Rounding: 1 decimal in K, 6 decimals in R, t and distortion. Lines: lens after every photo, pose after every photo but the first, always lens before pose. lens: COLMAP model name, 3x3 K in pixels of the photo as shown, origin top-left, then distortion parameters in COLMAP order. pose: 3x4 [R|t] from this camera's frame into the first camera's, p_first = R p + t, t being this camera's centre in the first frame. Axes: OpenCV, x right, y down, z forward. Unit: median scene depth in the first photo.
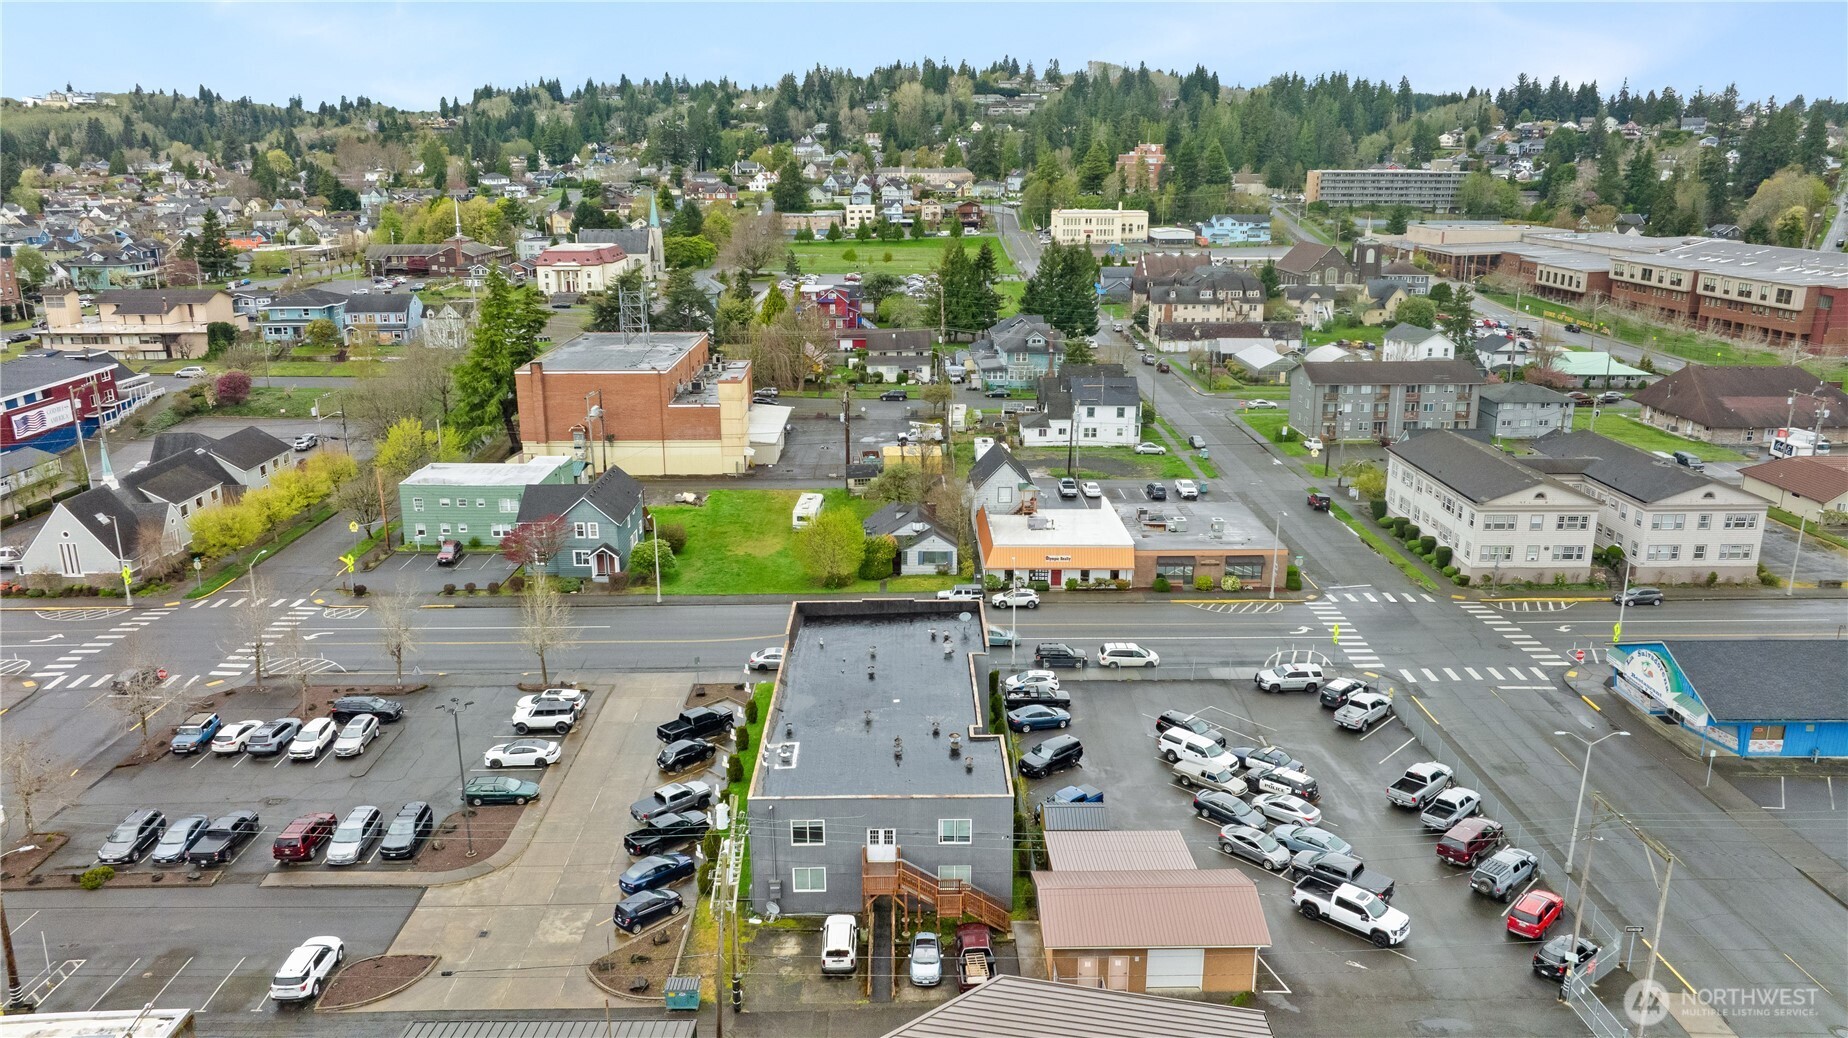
lens RADIAL K [[1270.1, 0, 924.0], [0, 1270.1, 519.0], [0, 0, 1]] dist [-0.001810, -0.009881]
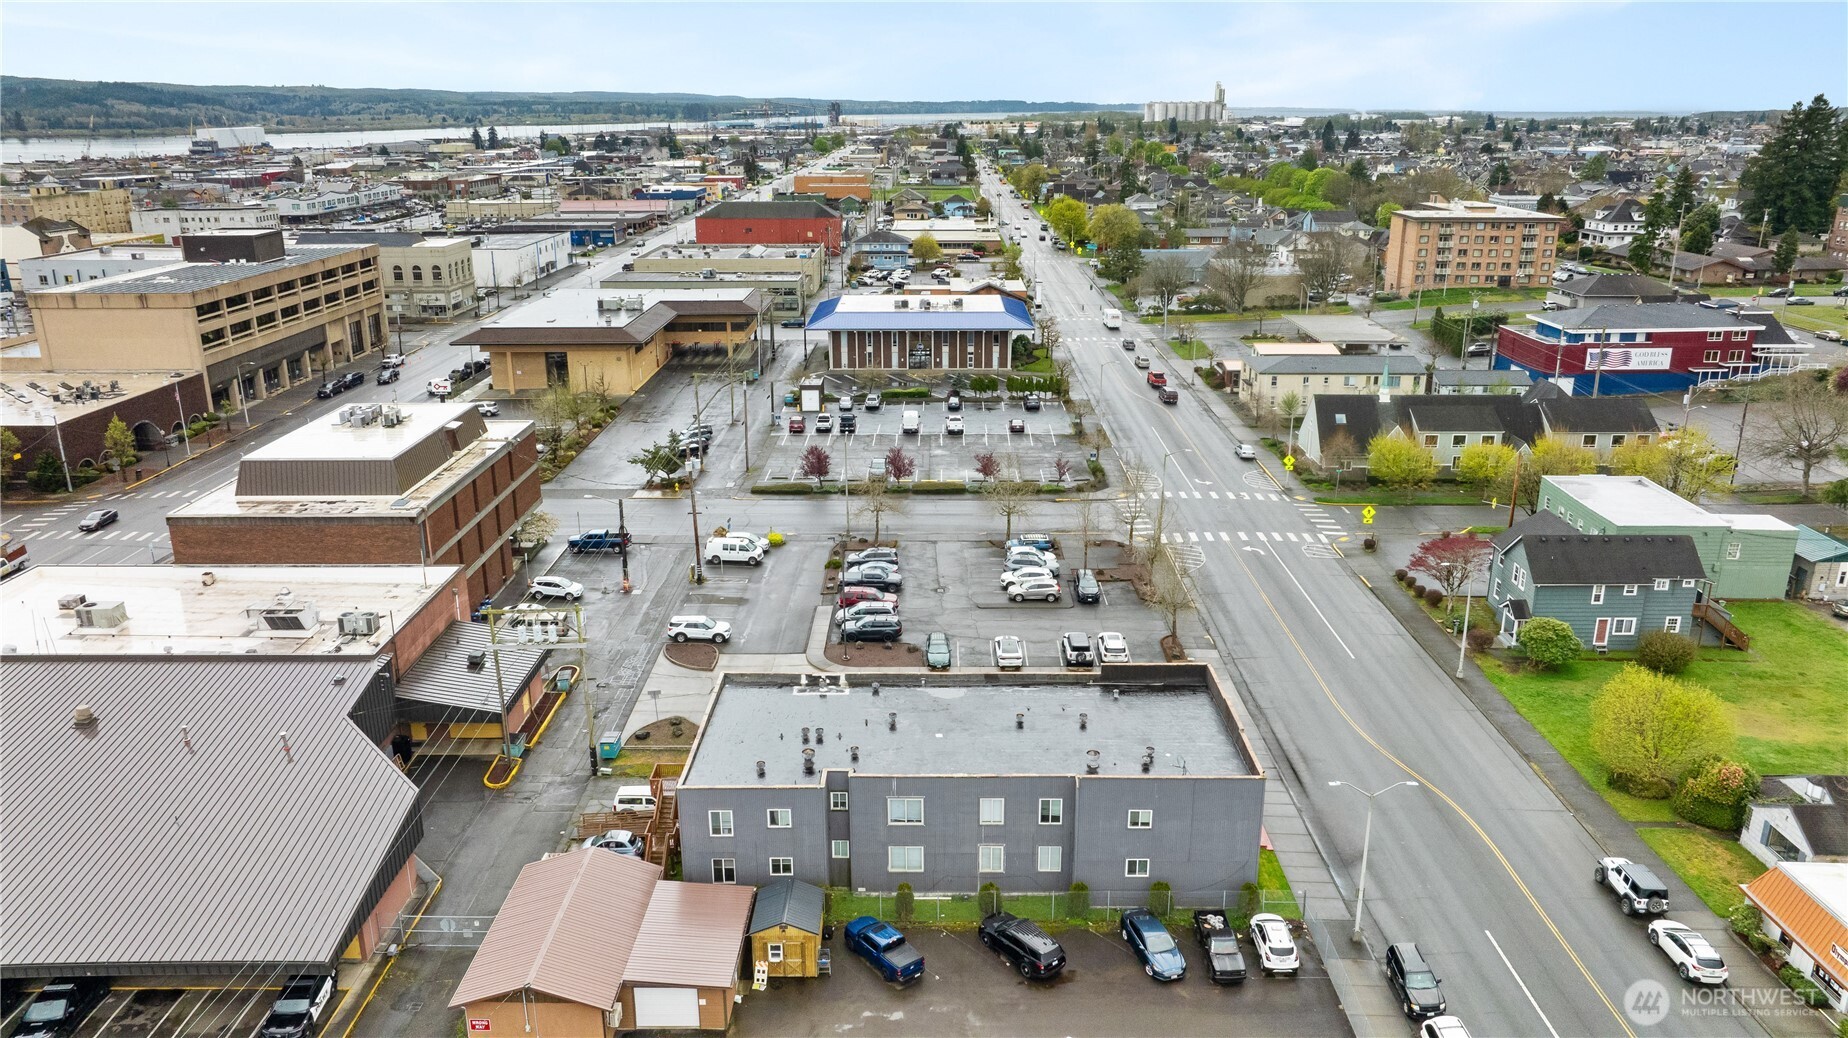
lens RADIAL K [[1270.1, 0, 924.0], [0, 1270.1, 519.0], [0, 0, 1]] dist [-0.001810, -0.009881]
pose [[-0.027184, 0.311022, -0.950014, 0.408994], [-0.271301, 0.912399, 0.306470, -0.138412], [0.962111, 0.266071, 0.059578, 0.468213]]
